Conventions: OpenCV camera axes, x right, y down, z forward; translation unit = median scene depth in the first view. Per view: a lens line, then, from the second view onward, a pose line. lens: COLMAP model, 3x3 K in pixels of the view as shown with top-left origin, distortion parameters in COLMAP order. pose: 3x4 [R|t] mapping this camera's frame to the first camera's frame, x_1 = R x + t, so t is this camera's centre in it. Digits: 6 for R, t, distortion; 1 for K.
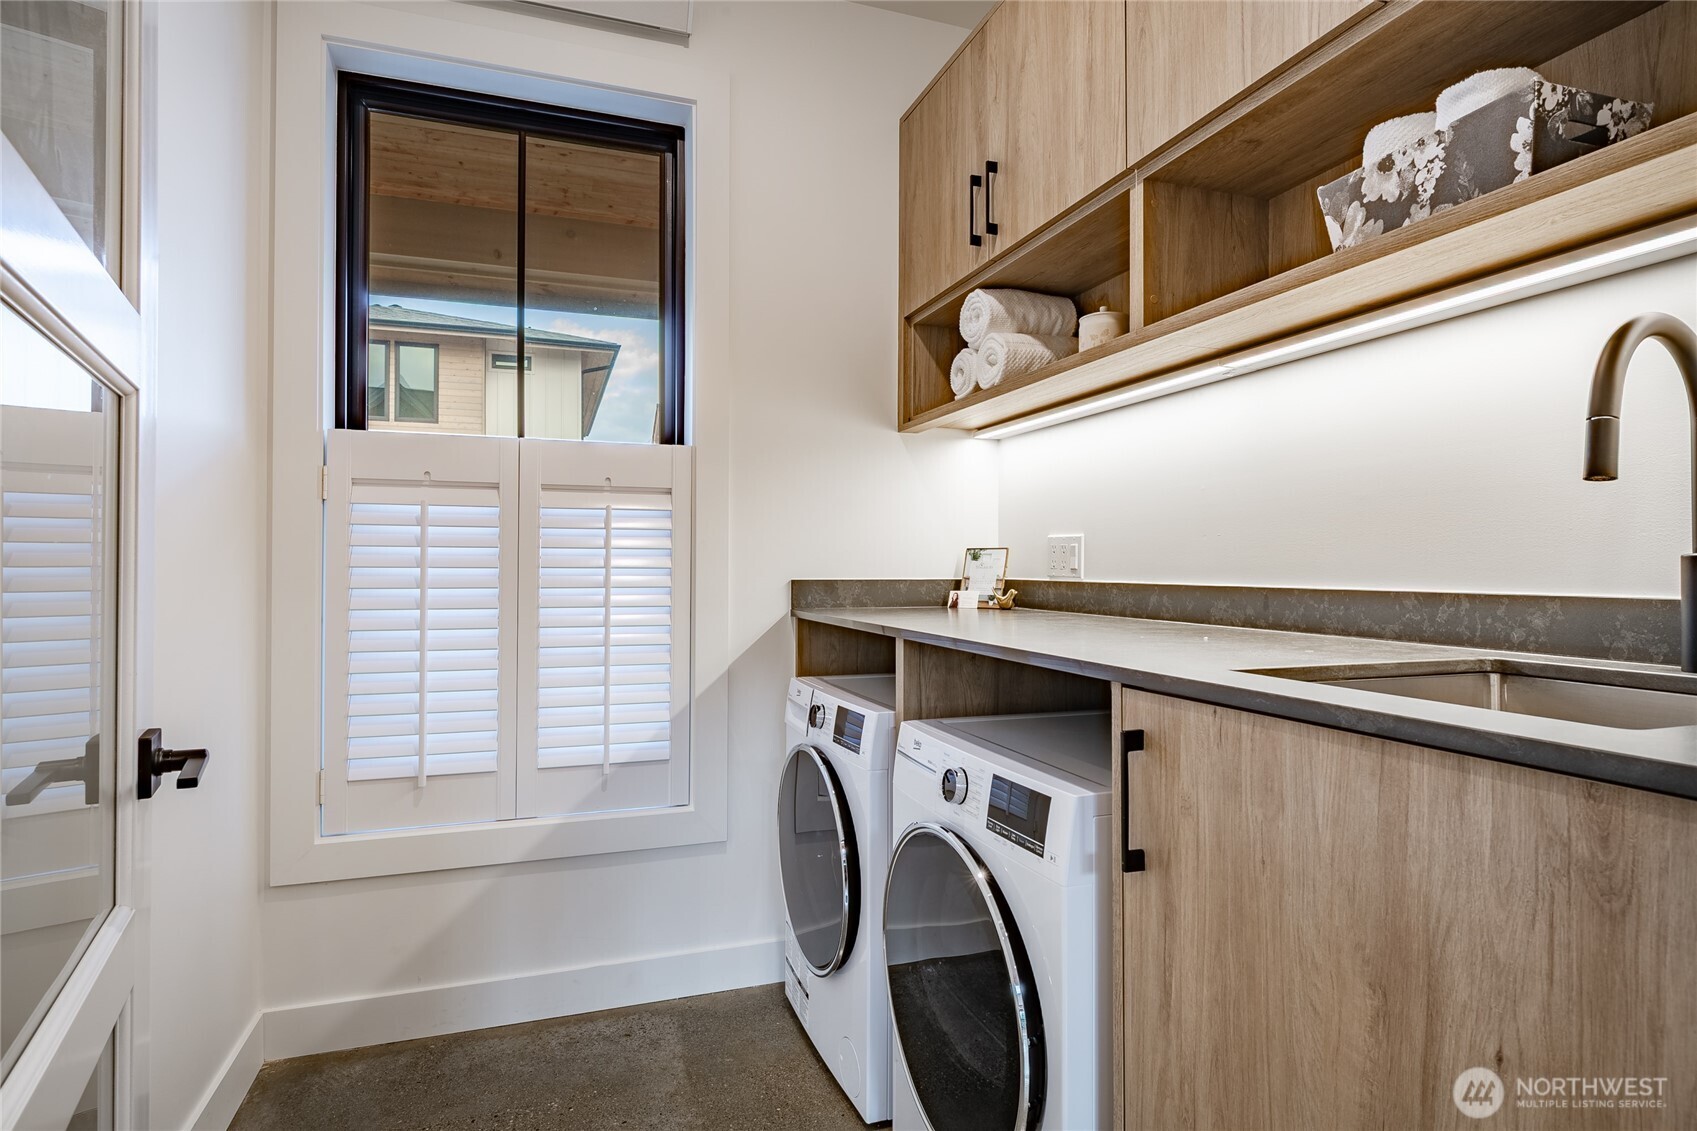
lens RADIAL K [[889.5, 0, 848.5], [0, 889.5, 565.5], [0, 0, 1]] dist [0.001070, 0.000570]
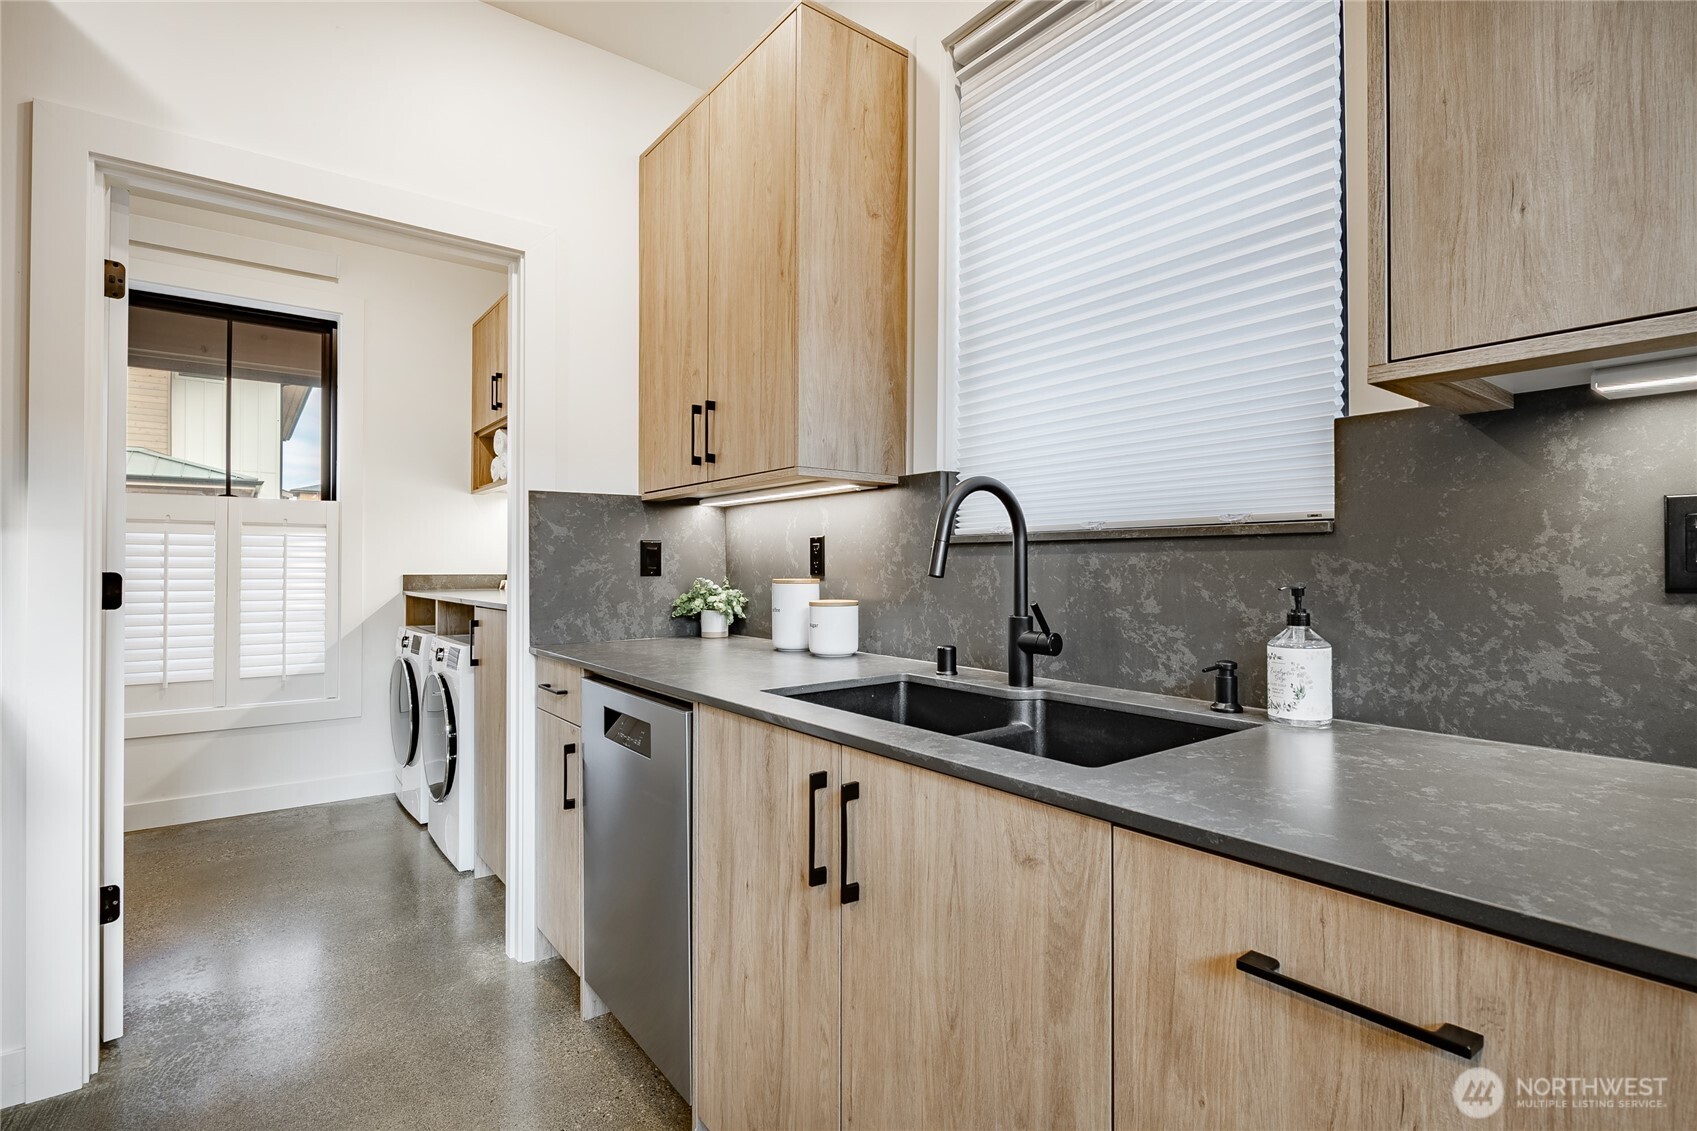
lens RADIAL K [[808.2, 0, 848.5], [0, 808.2, 565.5], [0, 0, 1]] dist [-0.003316, -0.001349]
pose [[0.949460, 0.000459, 0.313887, 0.304749], [0.000572, 0.999995, -0.003191, 0.003192], [-0.313886, 0.003209, 0.949455, -0.926678]]
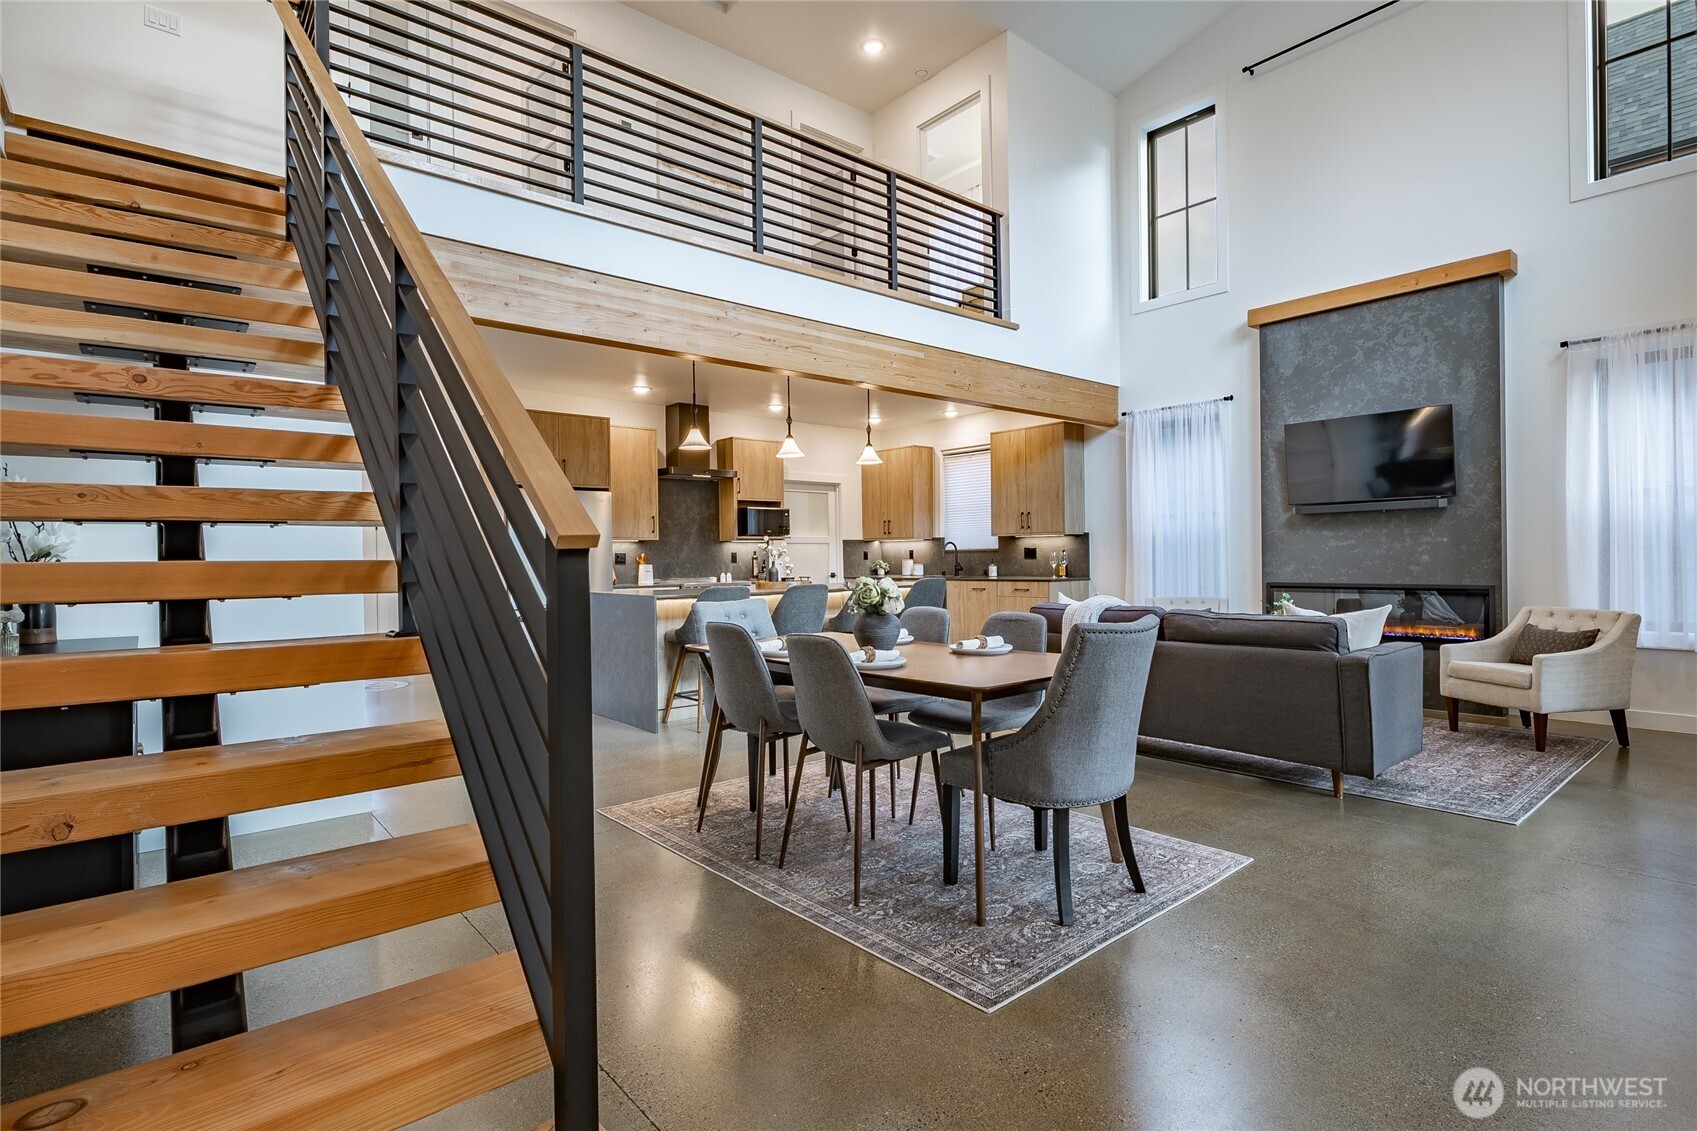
lens RADIAL K [[827.6, 0, 850.9], [0, 827.6, 561.7], [0, 0, 1]] dist [-0.000109, -0.000856]
pose [[0.930773, -0.014247, 0.365319, -2.848472], [0.014108, 0.999896, 0.003048, 0.014079], [-0.365325, 0.002317, 0.930877, -6.763280]]
